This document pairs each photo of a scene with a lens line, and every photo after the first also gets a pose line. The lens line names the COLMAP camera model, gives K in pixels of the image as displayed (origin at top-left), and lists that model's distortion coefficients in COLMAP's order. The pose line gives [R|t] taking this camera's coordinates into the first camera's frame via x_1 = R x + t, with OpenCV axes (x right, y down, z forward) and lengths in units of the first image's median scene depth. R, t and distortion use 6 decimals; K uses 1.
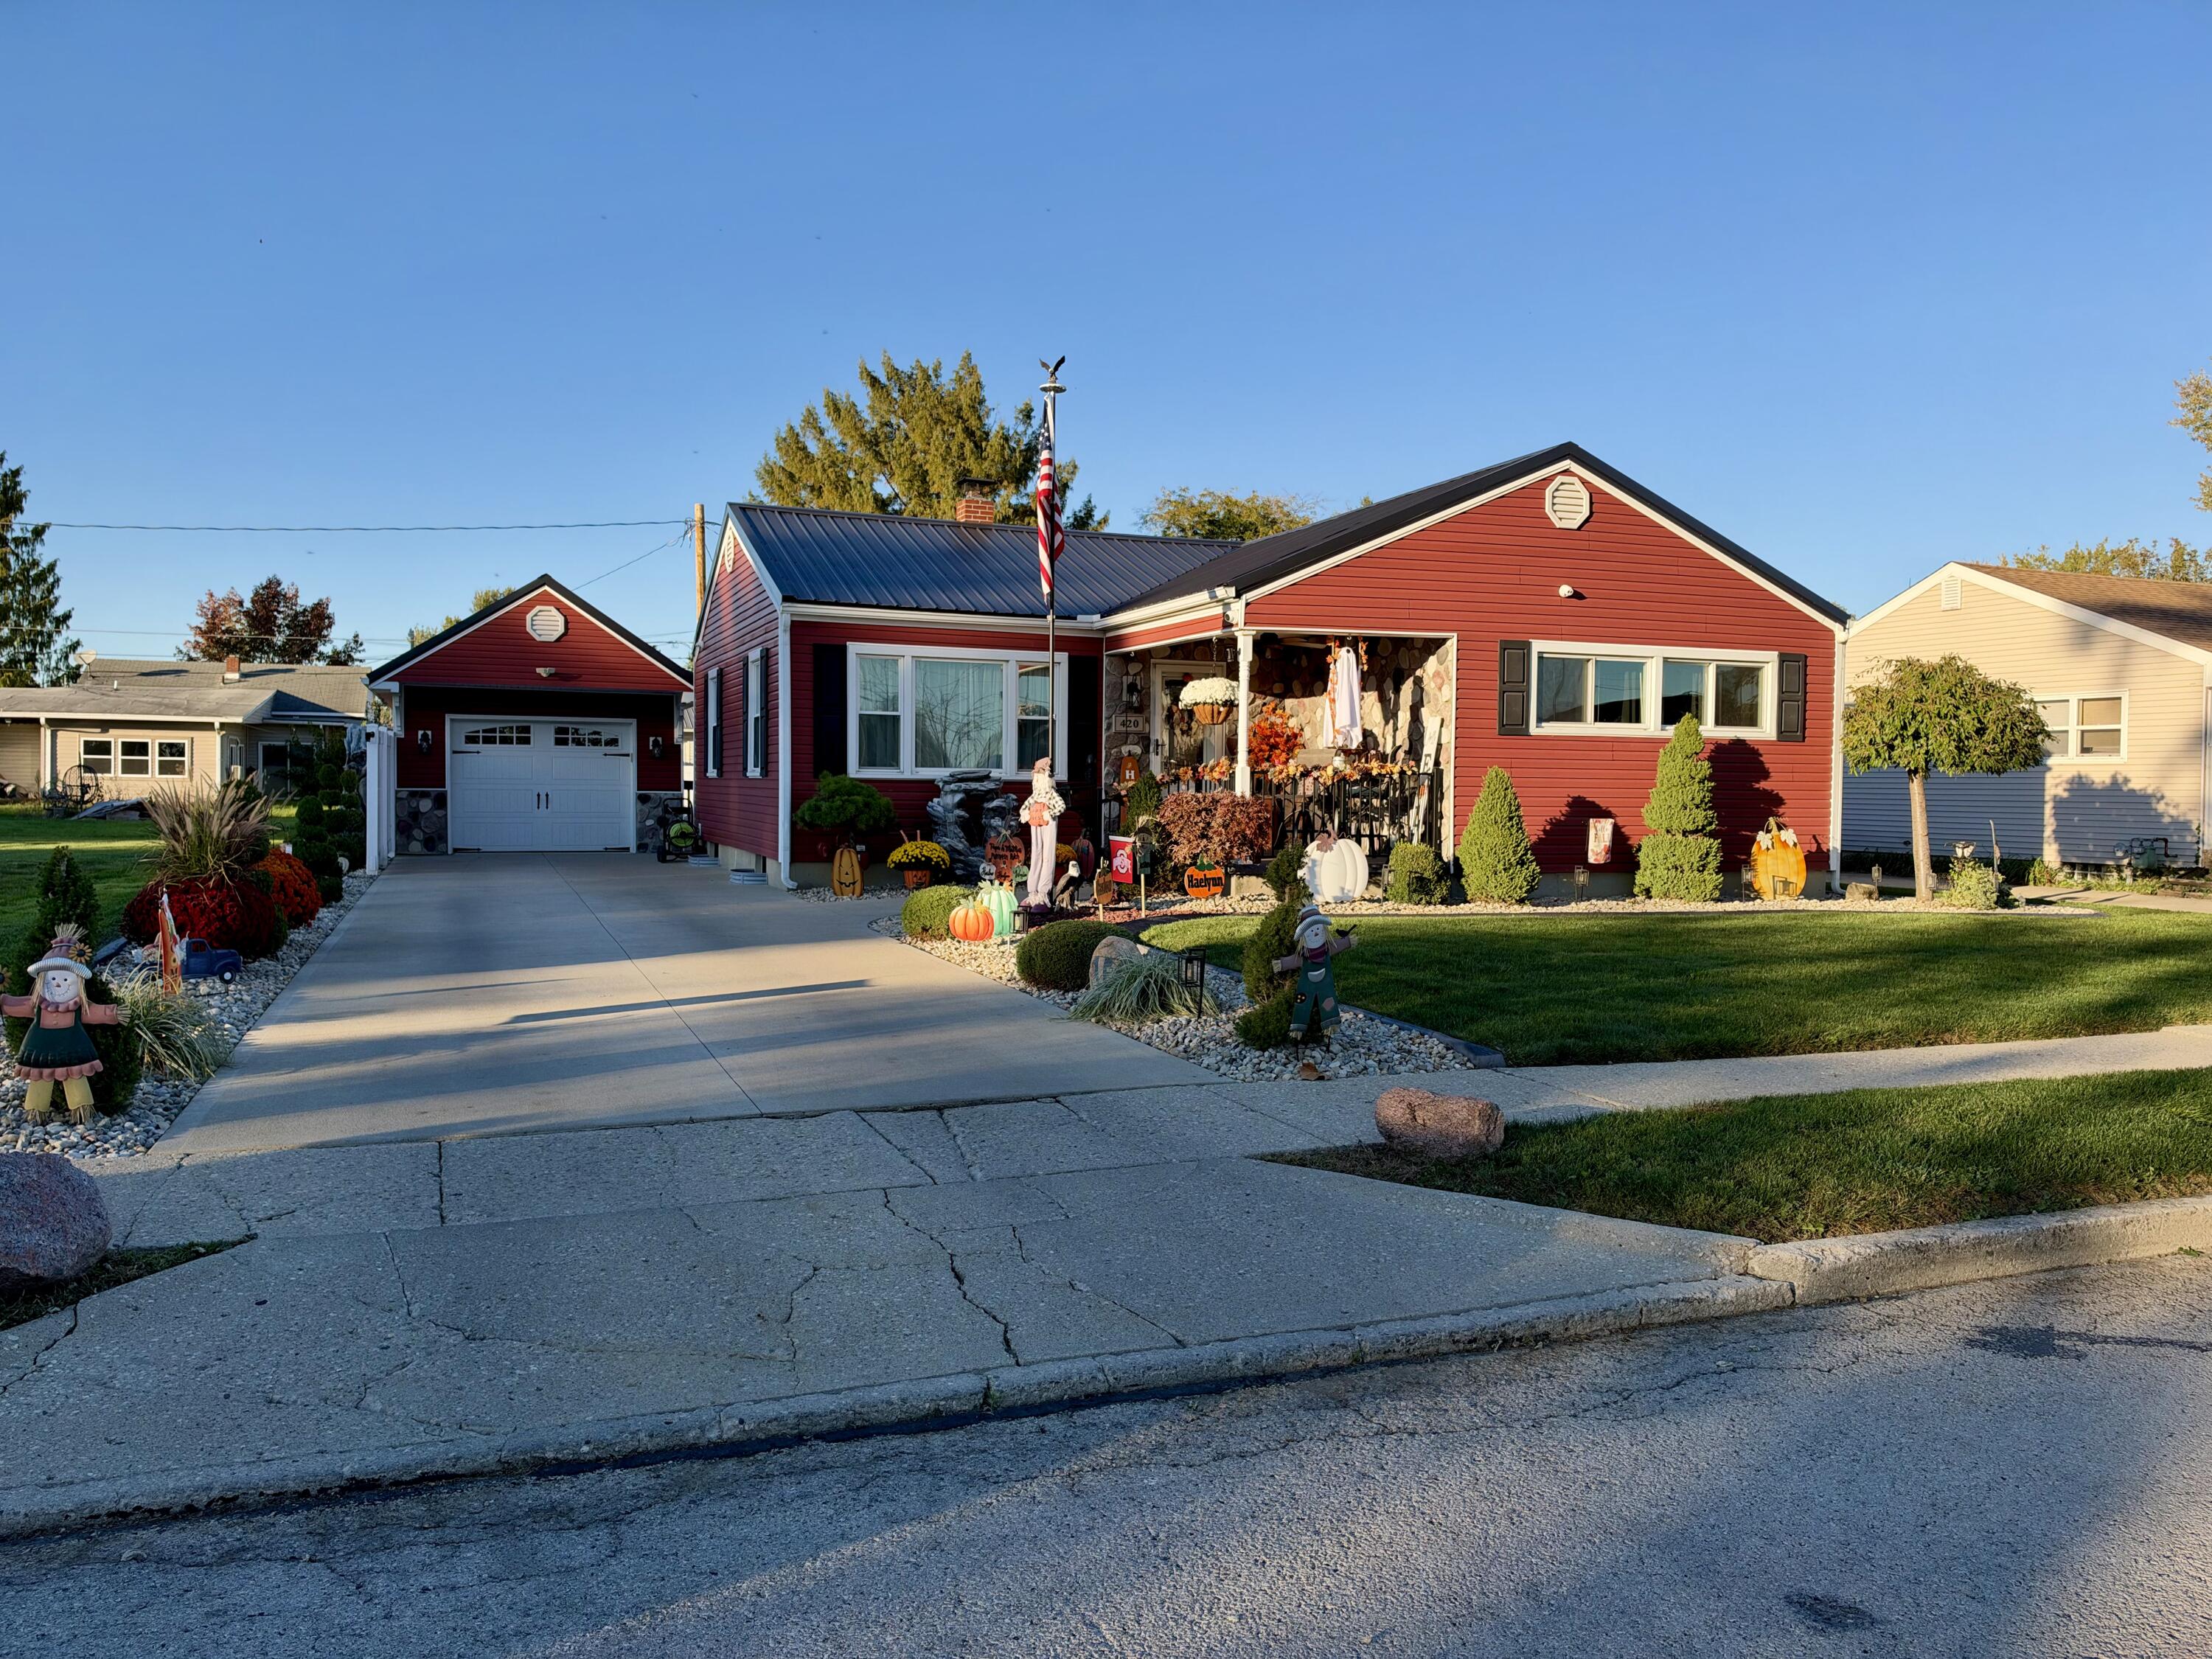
lens RADIAL K [[1574.6, 0, 1109.9], [0, 1574.6, 835.4], [0, 0, 1]] dist [0.092811, -0.144413]
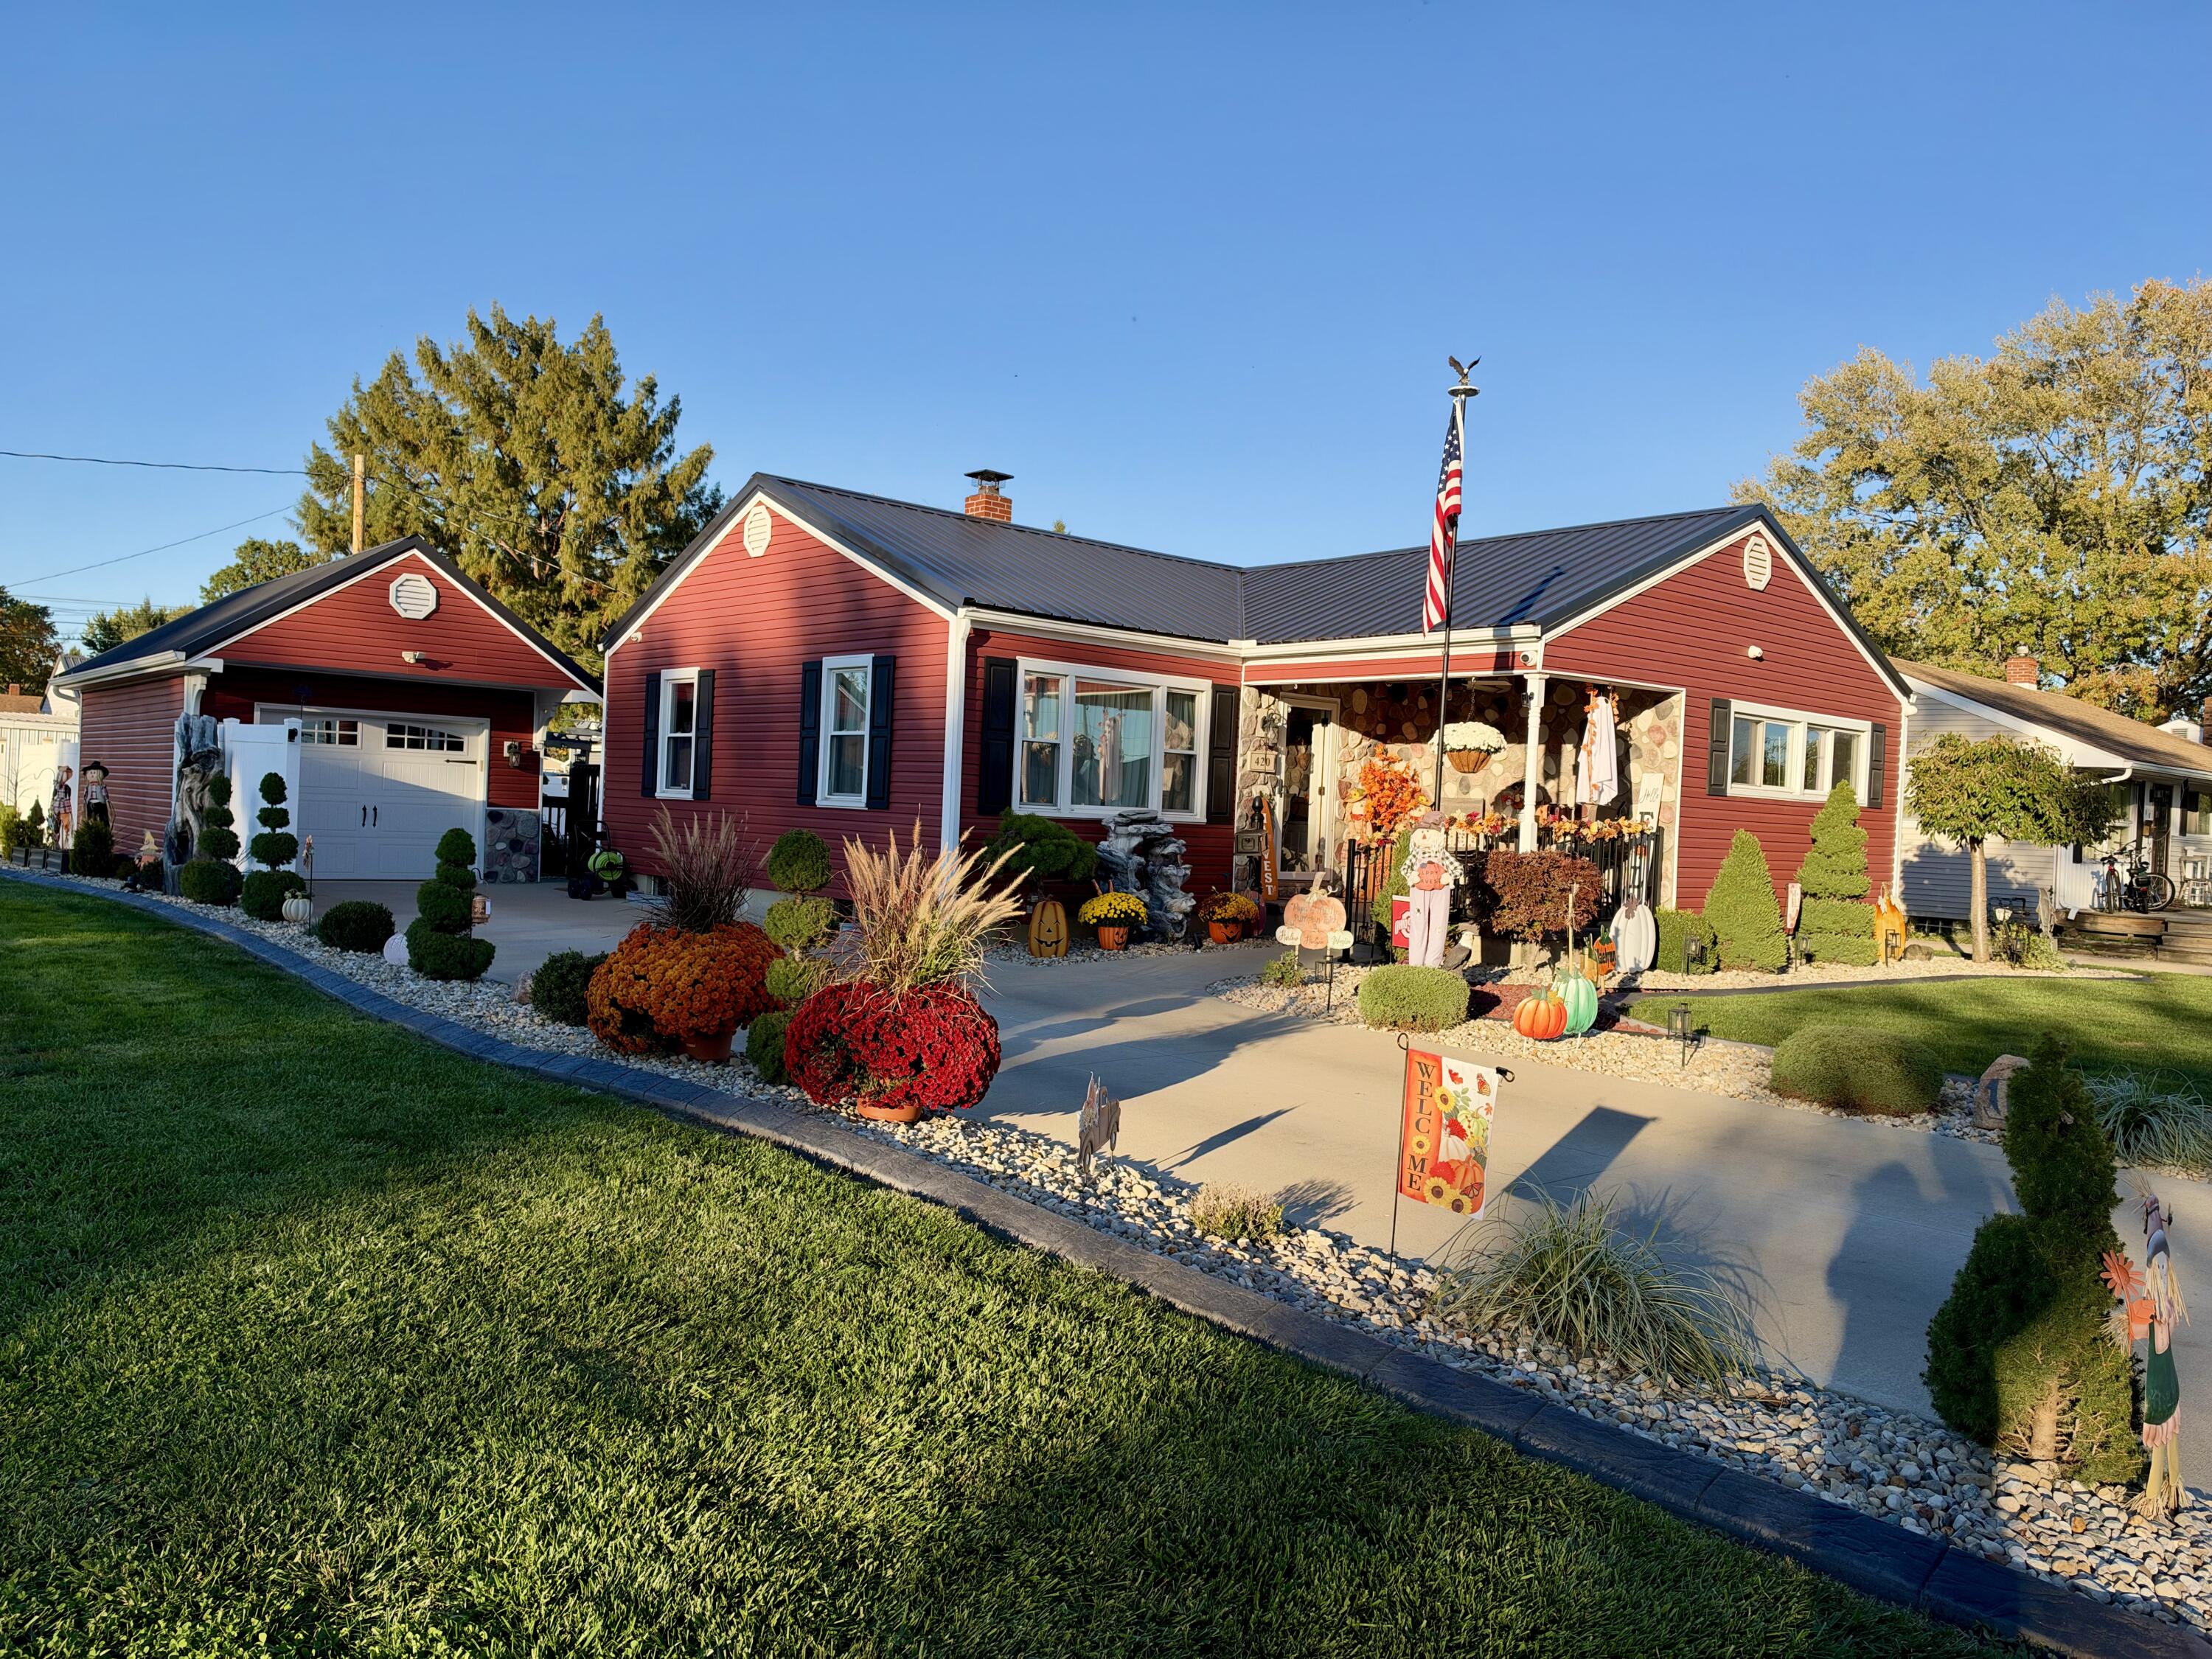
lens RADIAL K [[1586.1, 0, 1078.9], [0, 1586.1, 814.7], [0, 0, 1]] dist [0.069212, -0.155900]
pose [[0.945605, 0.030726, 0.323862, -0.414047], [-0.024397, 0.999424, -0.023583, -0.018104], [-0.324400, 0.014399, 0.945810, 0.190857]]
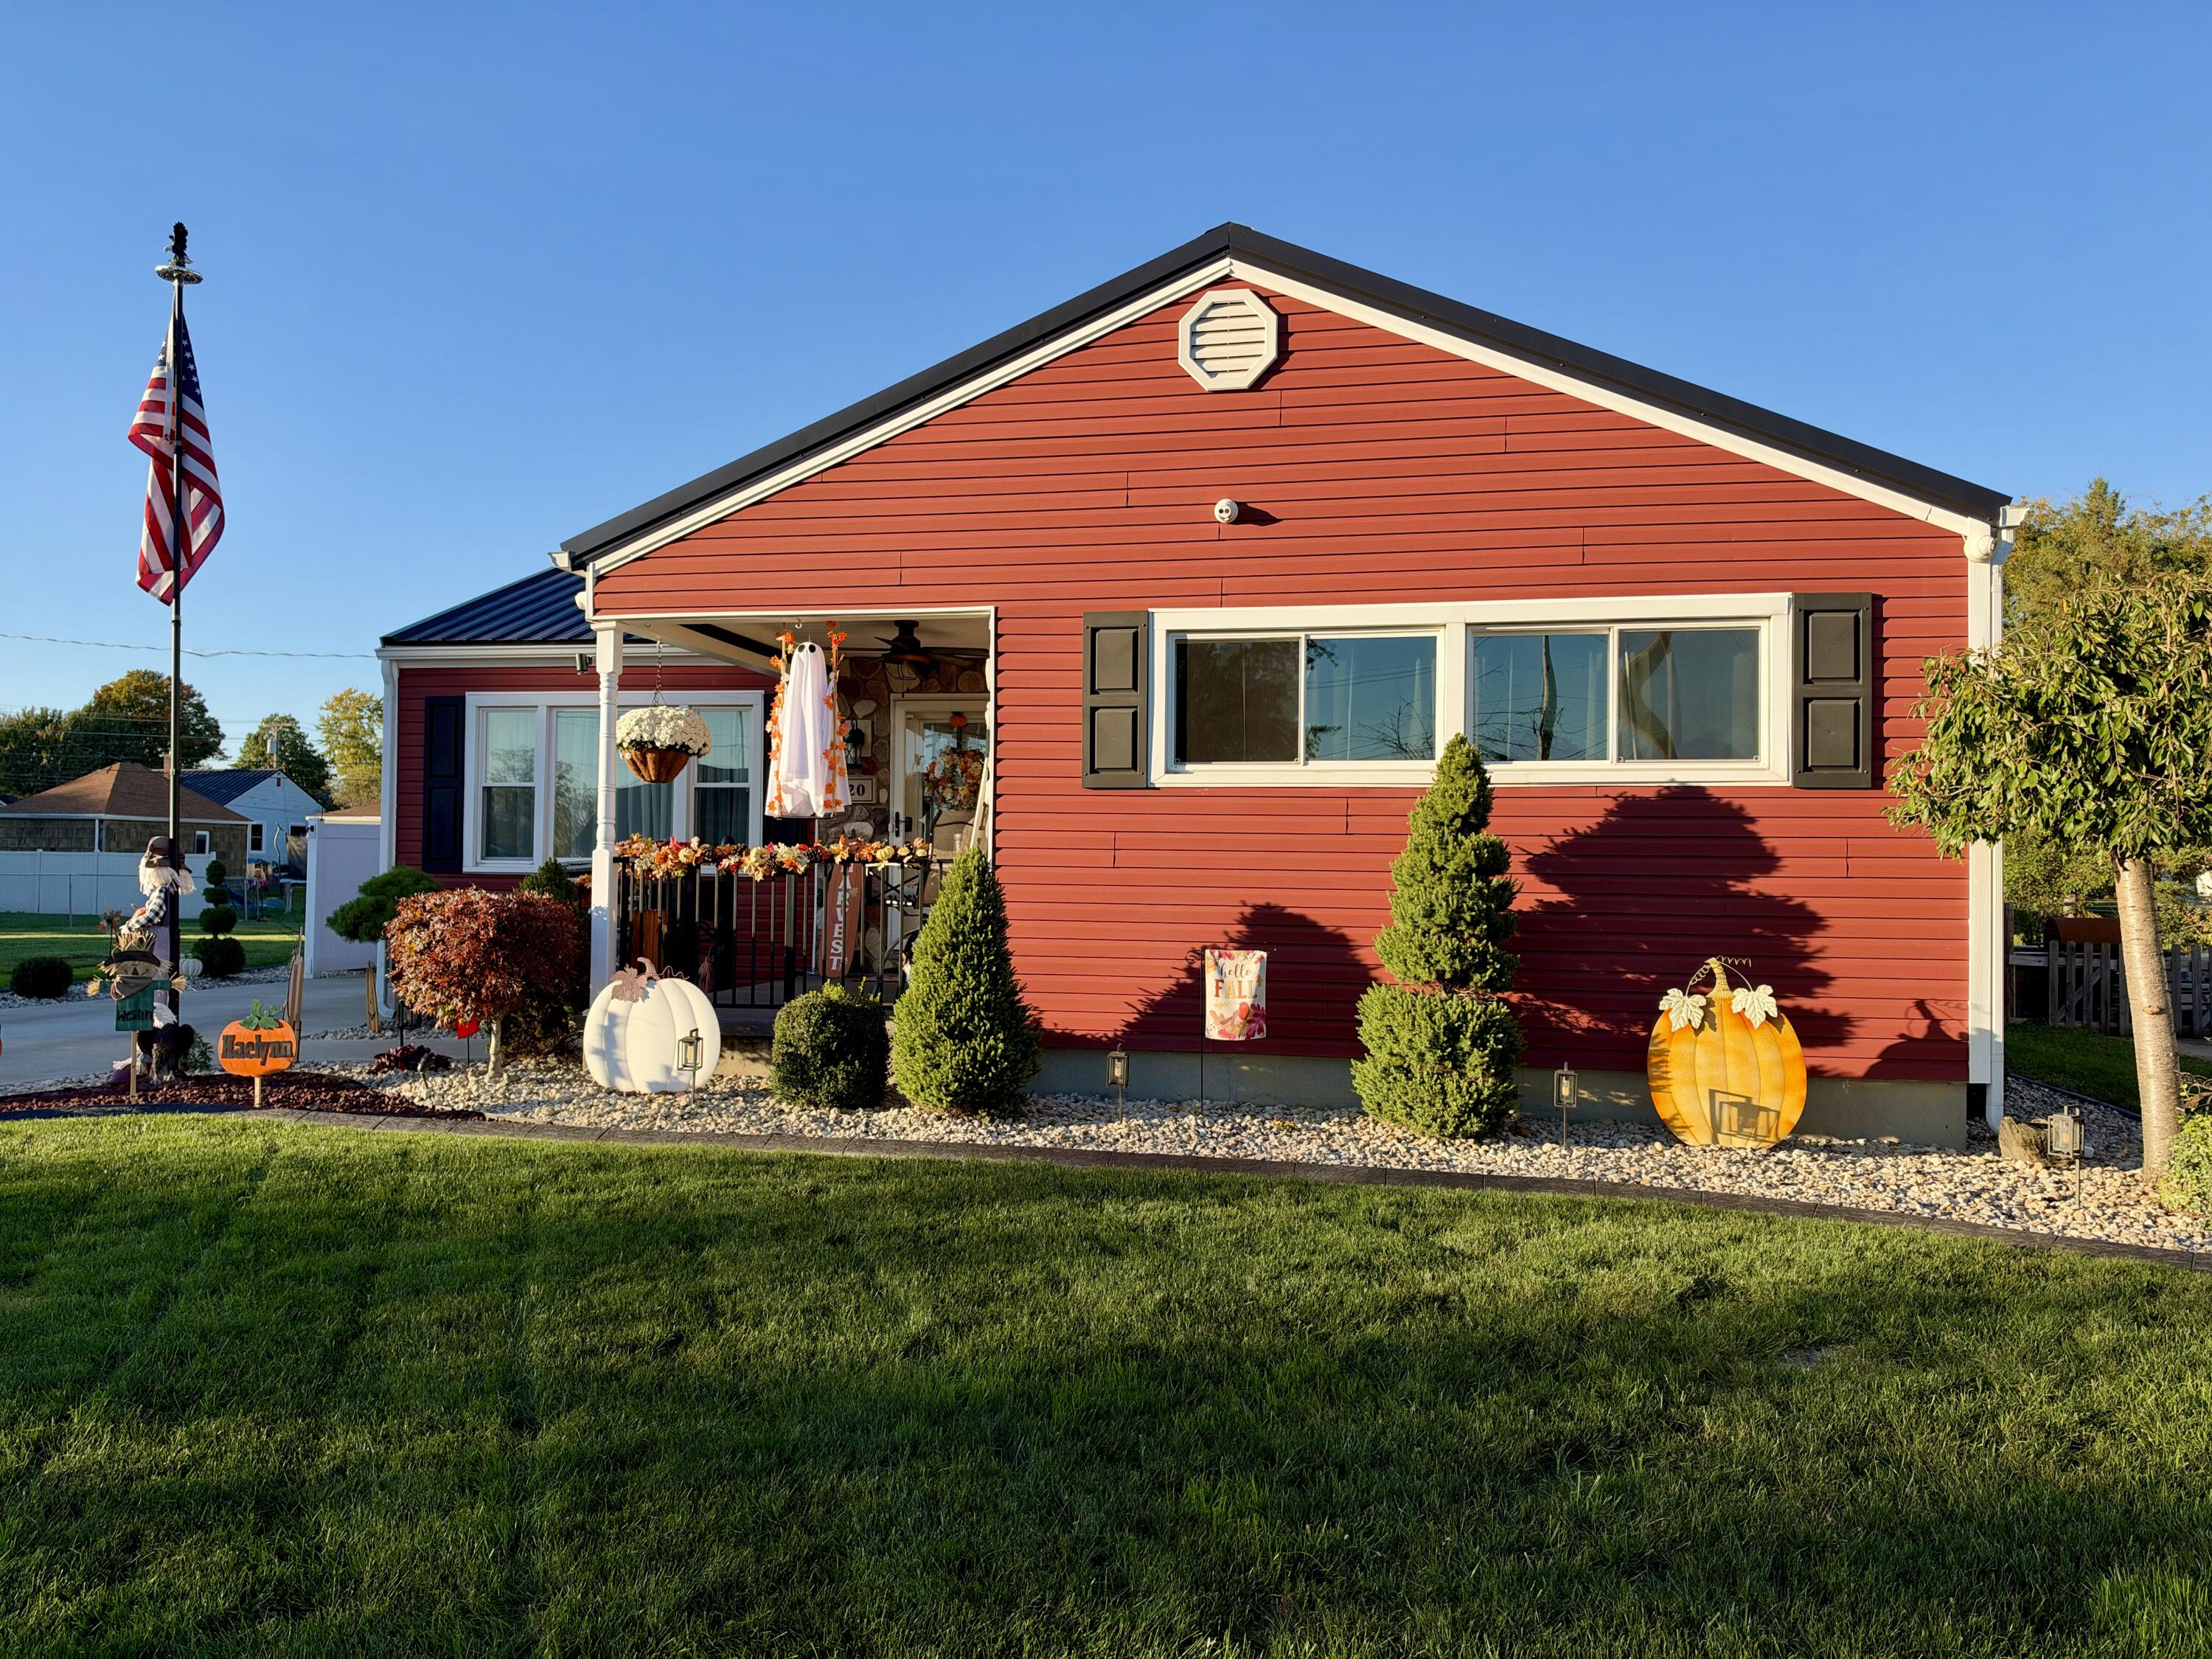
lens RADIAL K [[1532.8, 0, 1139.7], [0, 1532.8, 826.0], [0, 0, 1]] dist [0.159101, -0.144479]
pose [[0.853559, -0.016209, -0.520745, 0.507076], [-0.019014, 0.997881, -0.062228, -0.017946], [0.520650, 0.063016, 0.851442, 0.542032]]
